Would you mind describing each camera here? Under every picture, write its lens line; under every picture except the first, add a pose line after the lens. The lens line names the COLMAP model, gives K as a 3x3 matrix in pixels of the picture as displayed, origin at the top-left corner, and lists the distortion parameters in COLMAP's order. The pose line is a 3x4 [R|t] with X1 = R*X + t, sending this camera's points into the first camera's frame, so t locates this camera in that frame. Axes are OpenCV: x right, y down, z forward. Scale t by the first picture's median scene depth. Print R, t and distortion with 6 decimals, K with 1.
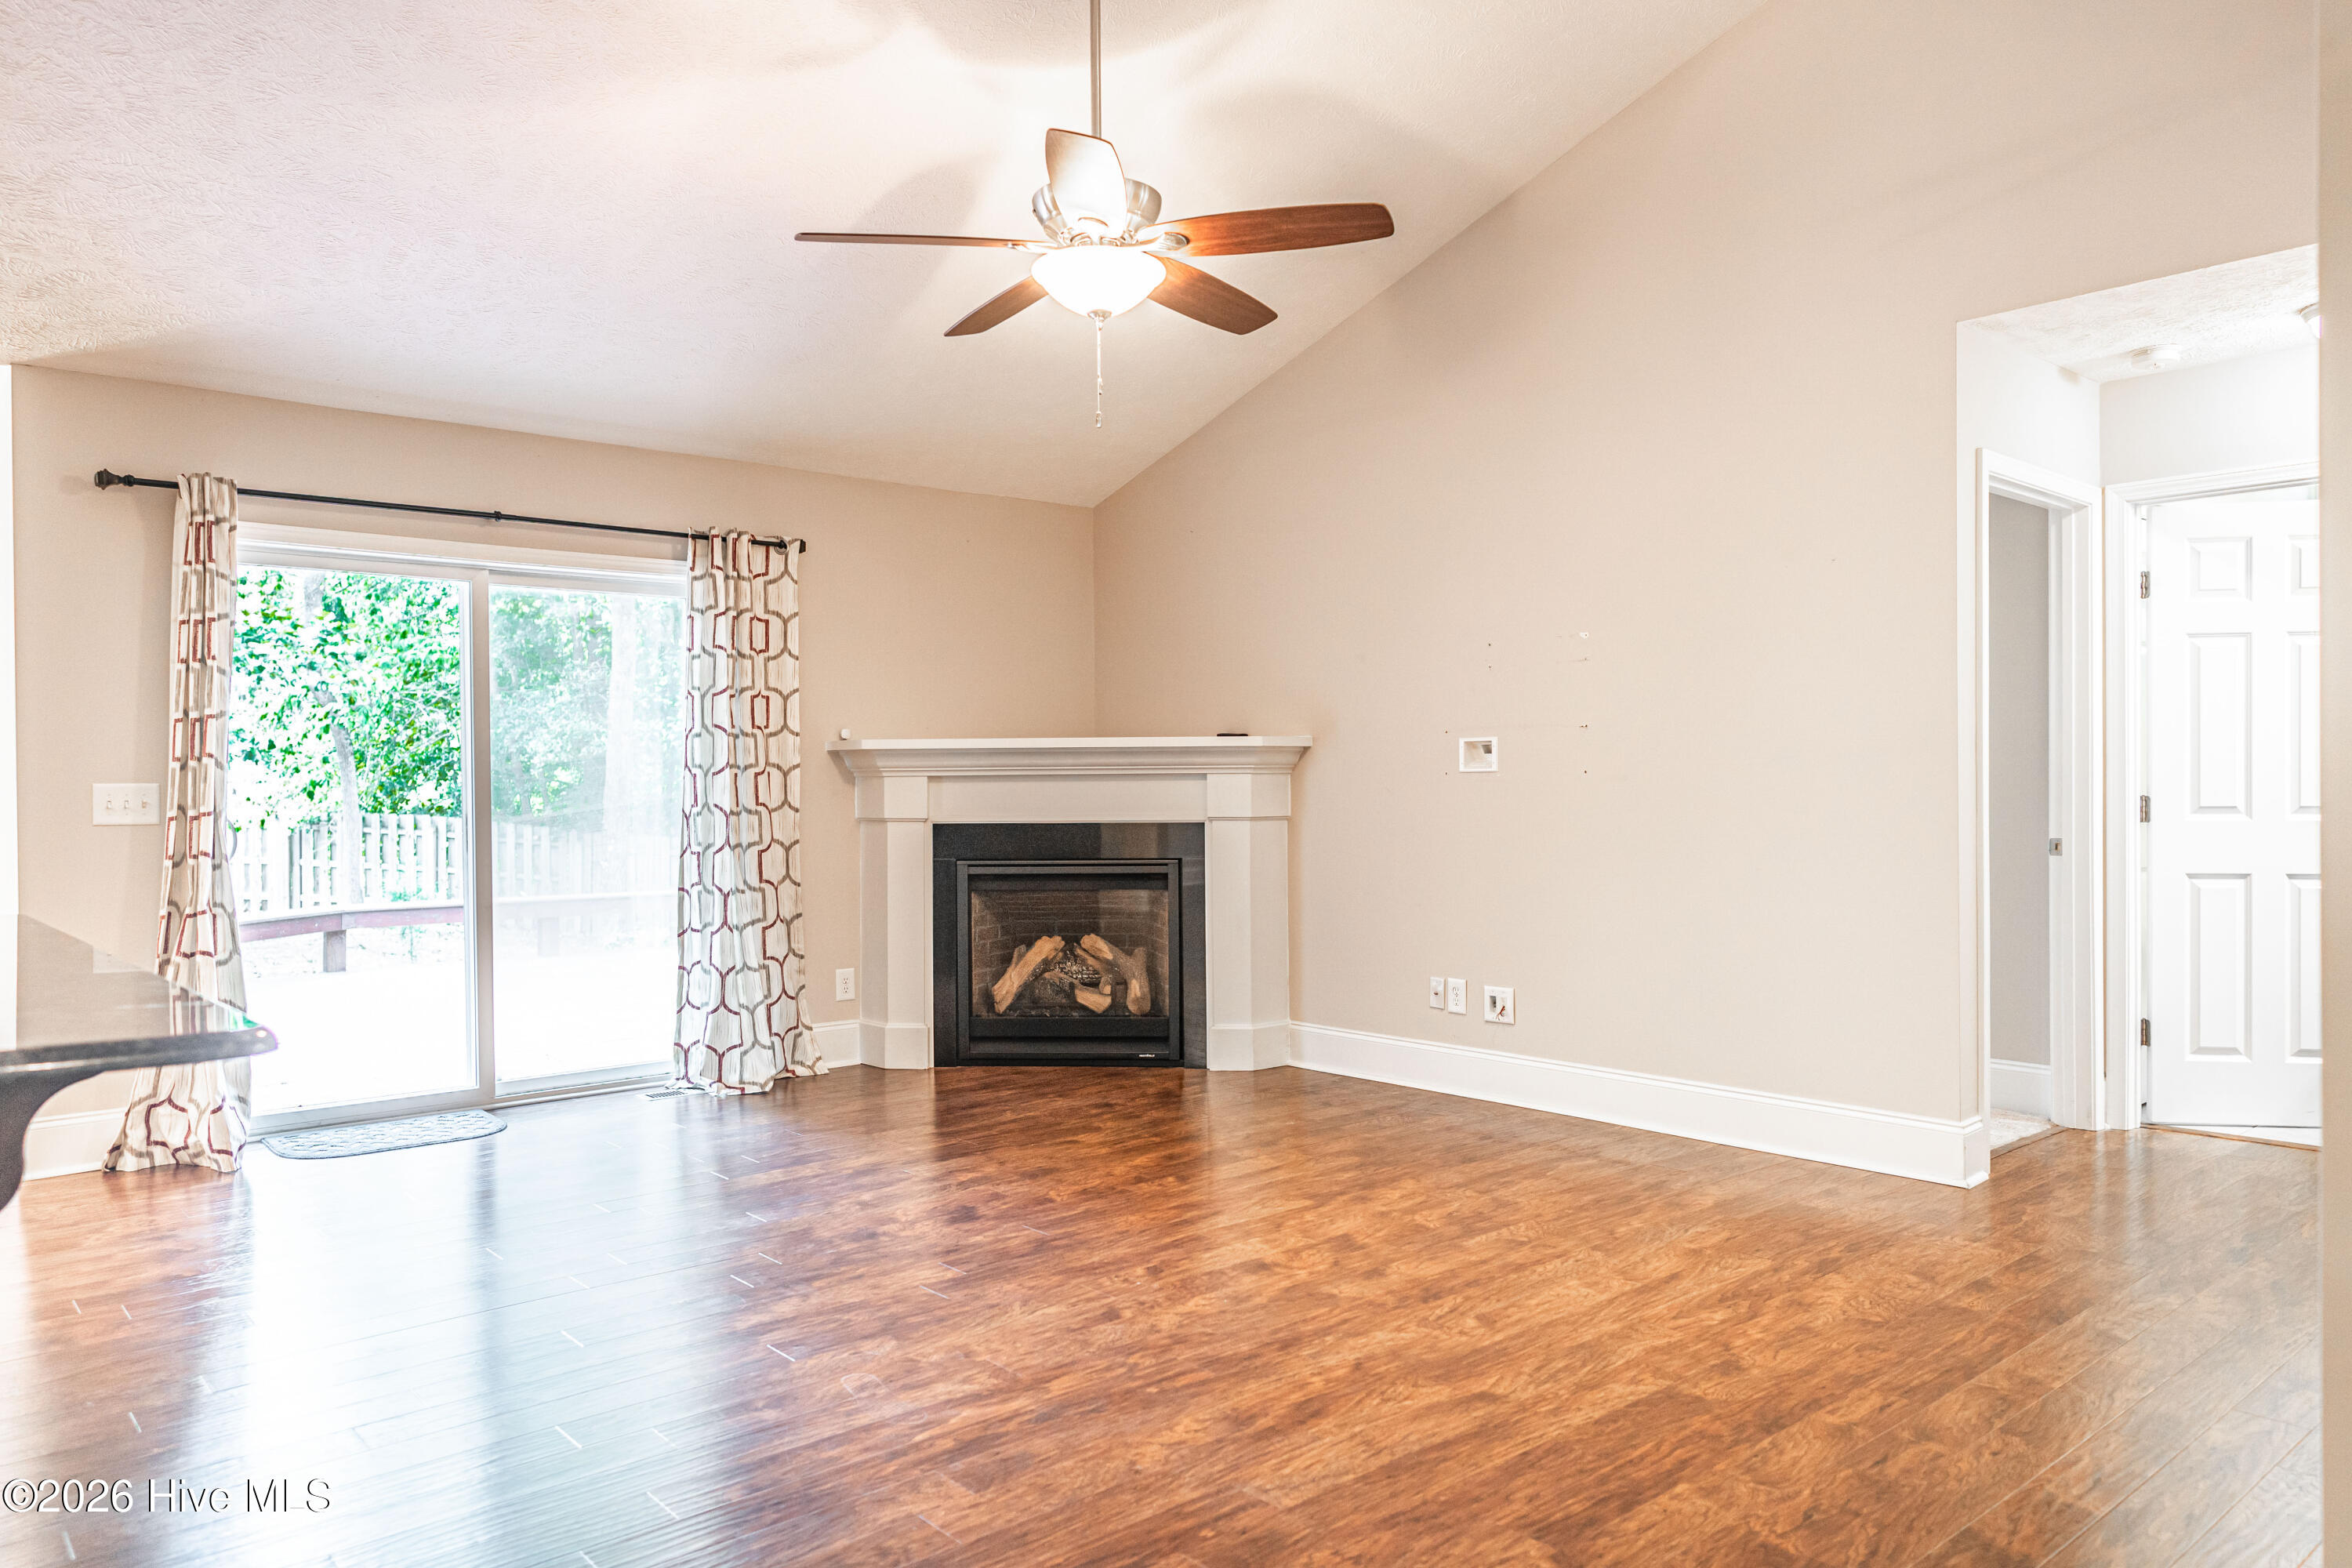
lens RADIAL K [[1582.3, 0, 1162.2], [0, 1582.3, 792.1], [0, 0, 1]] dist [0.000621, 0.001384]
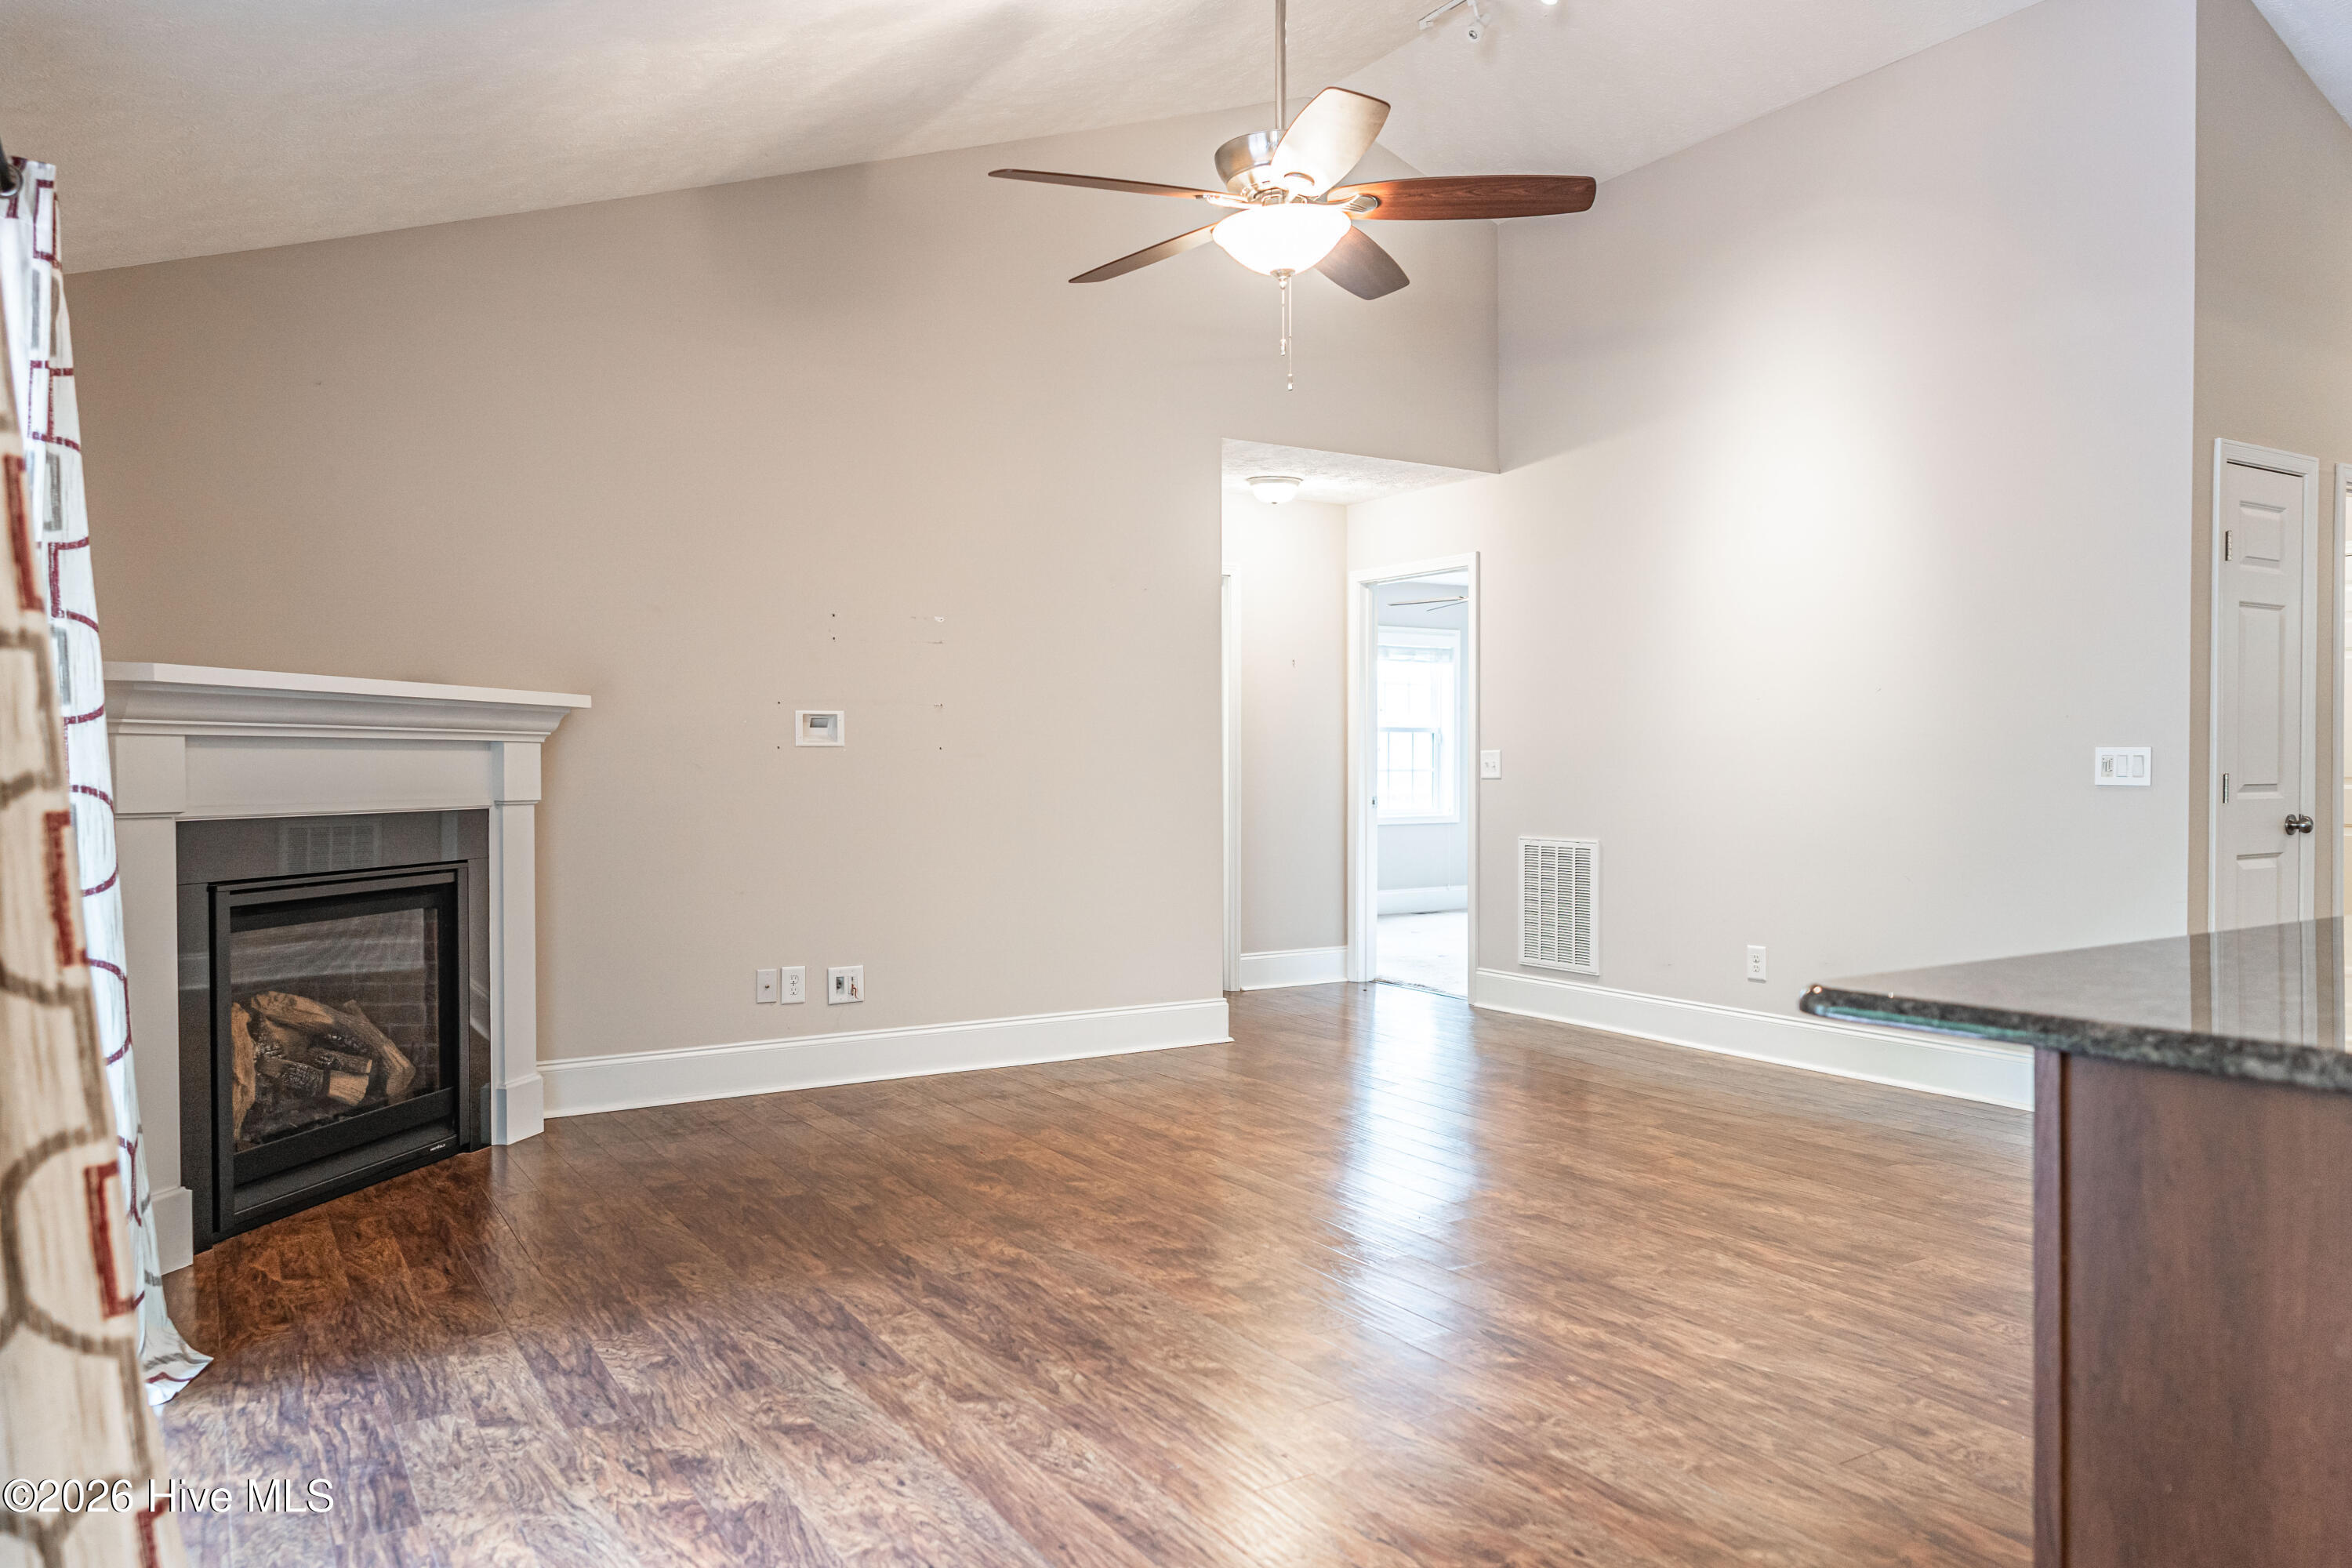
lens RADIAL K [[1582.3, 0, 1162.2], [0, 1582.3, 792.1], [0, 0, 1]] dist [0.000621, 0.001384]
pose [[0.156929, -0.009146, 0.987568, -0.647202], [0.005704, 0.999949, 0.008354, 0.007555], [-0.987593, 0.004322, 0.156973, 0.586039]]
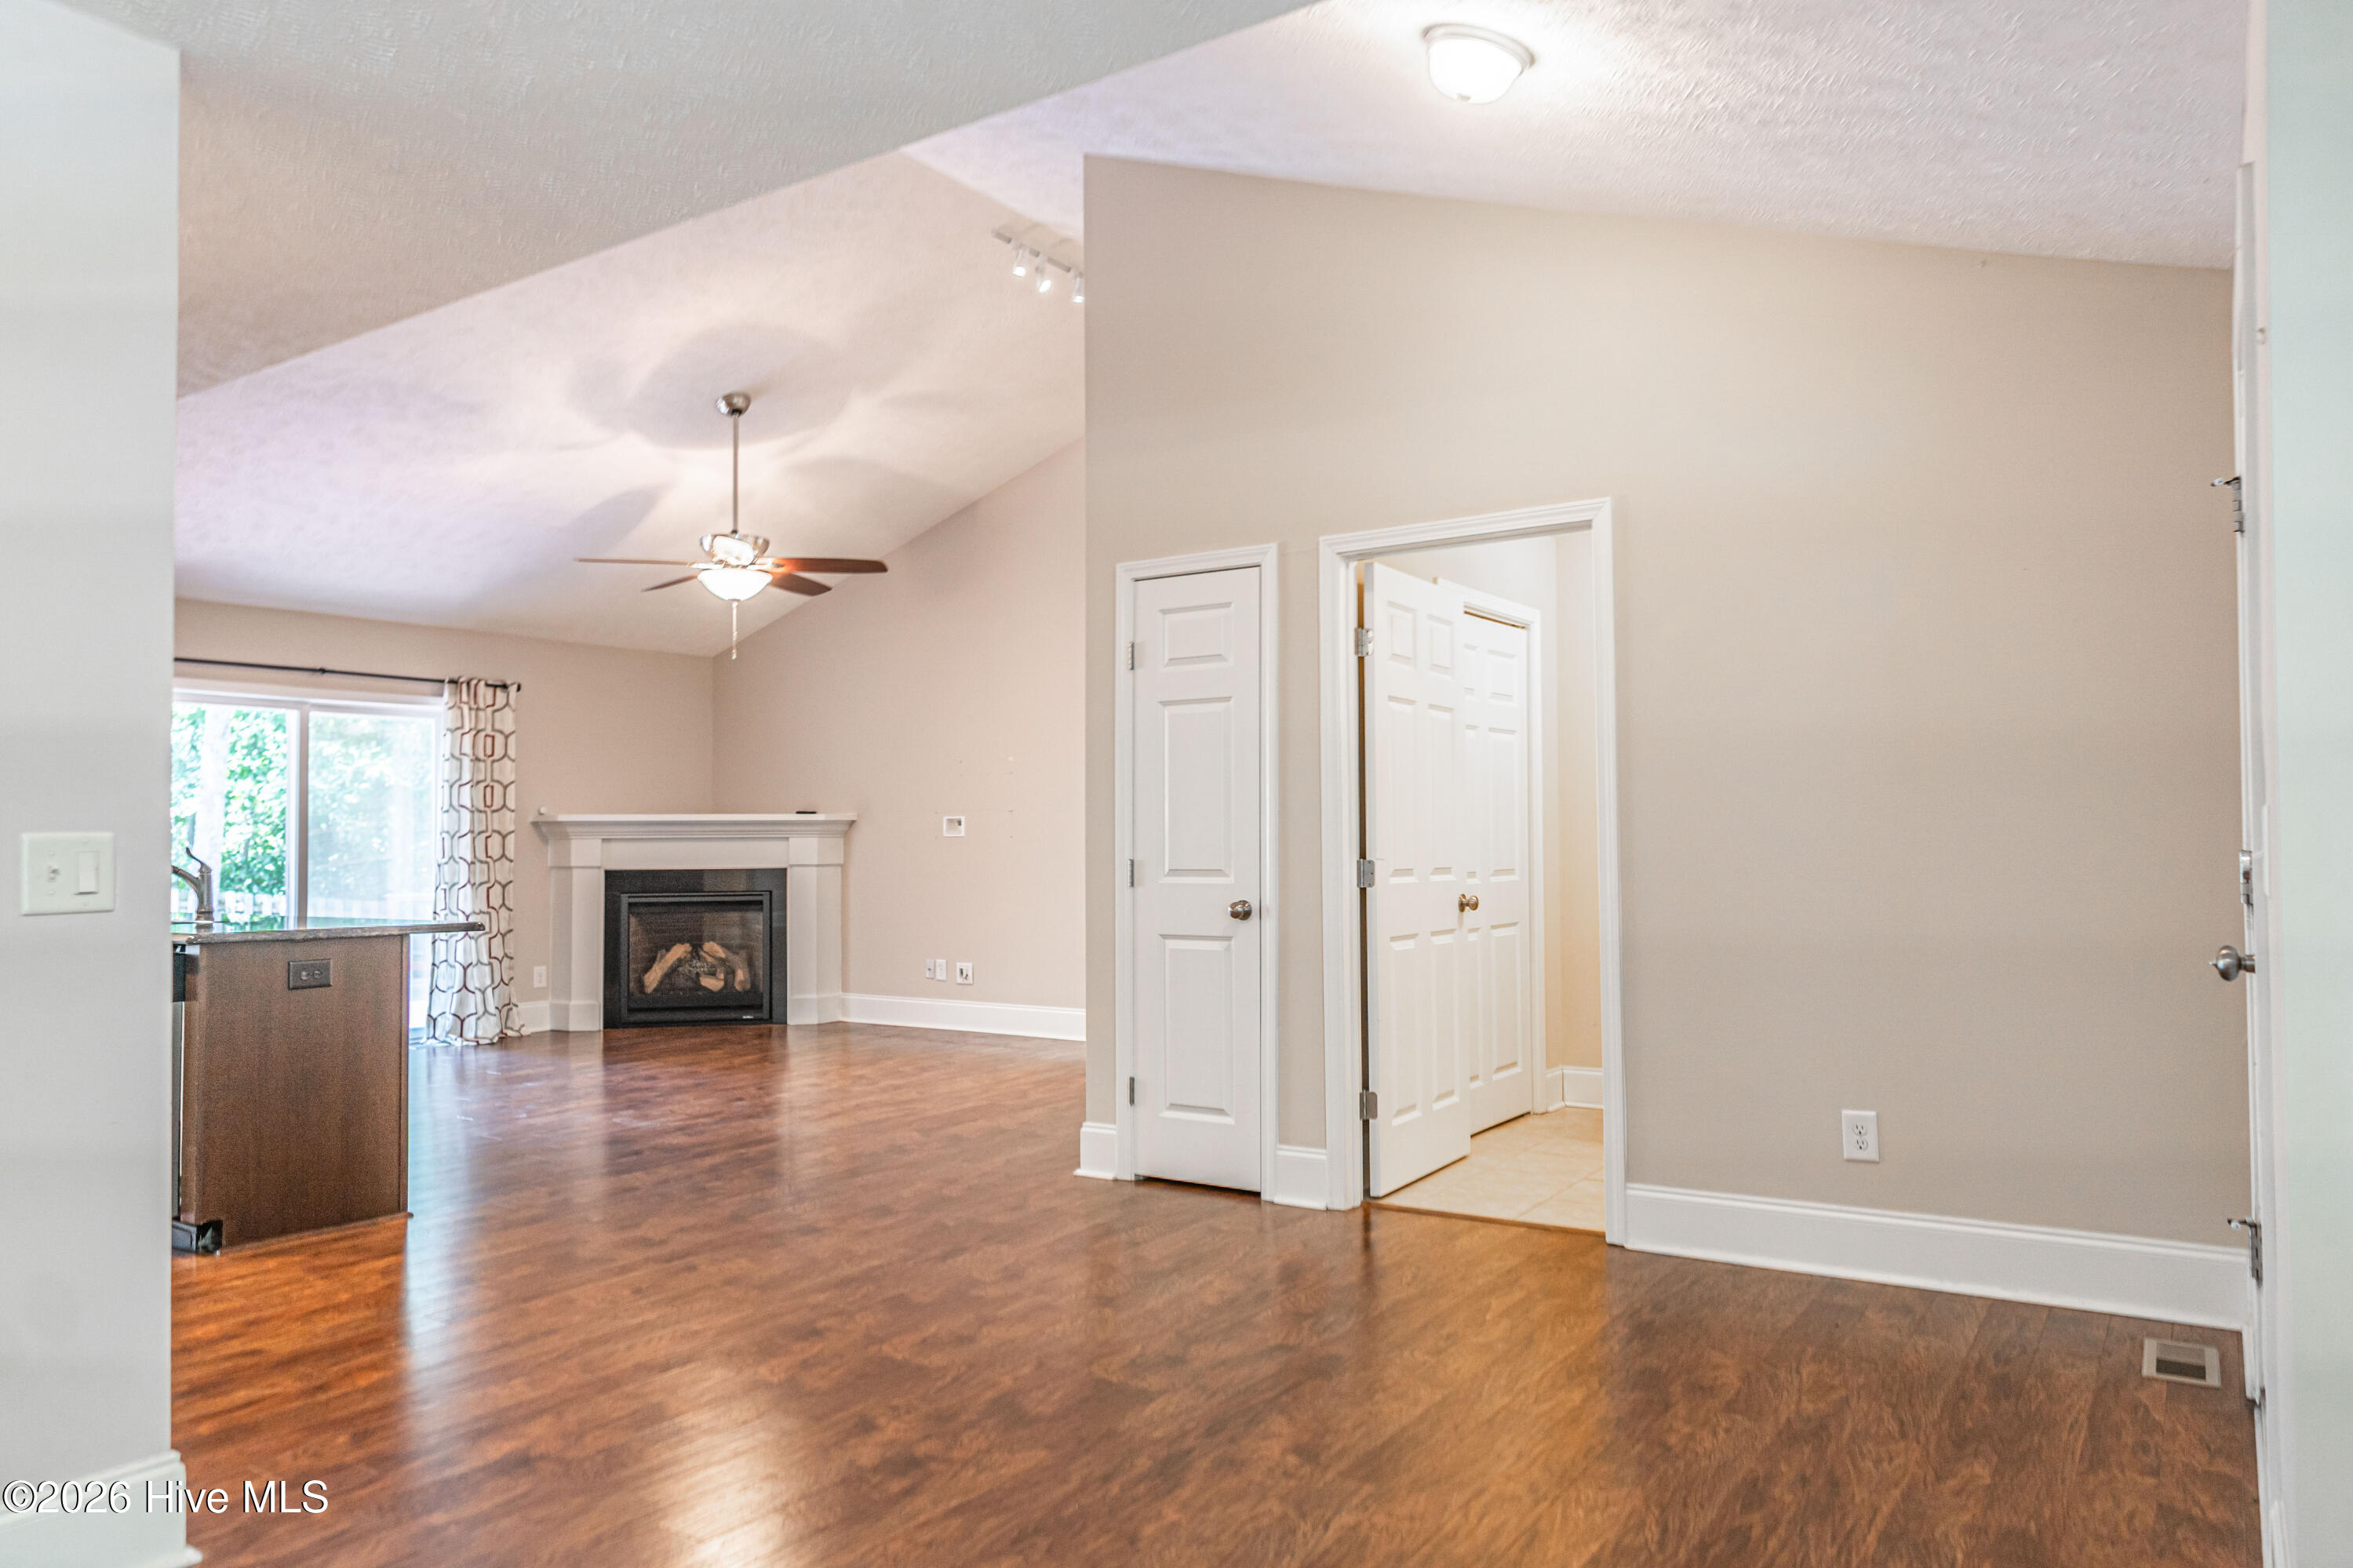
lens RADIAL K [[1544.6, 0, 1190.8], [0, 1544.6, 757.1], [0, 0, 1]] dist [-0.031792, -0.000103]
pose [[0.960031, 0.014571, 0.279513, -0.018264], [0.002606, 0.998135, -0.060983, 0.003657], [-0.279880, 0.059274, 0.958203, -0.599754]]
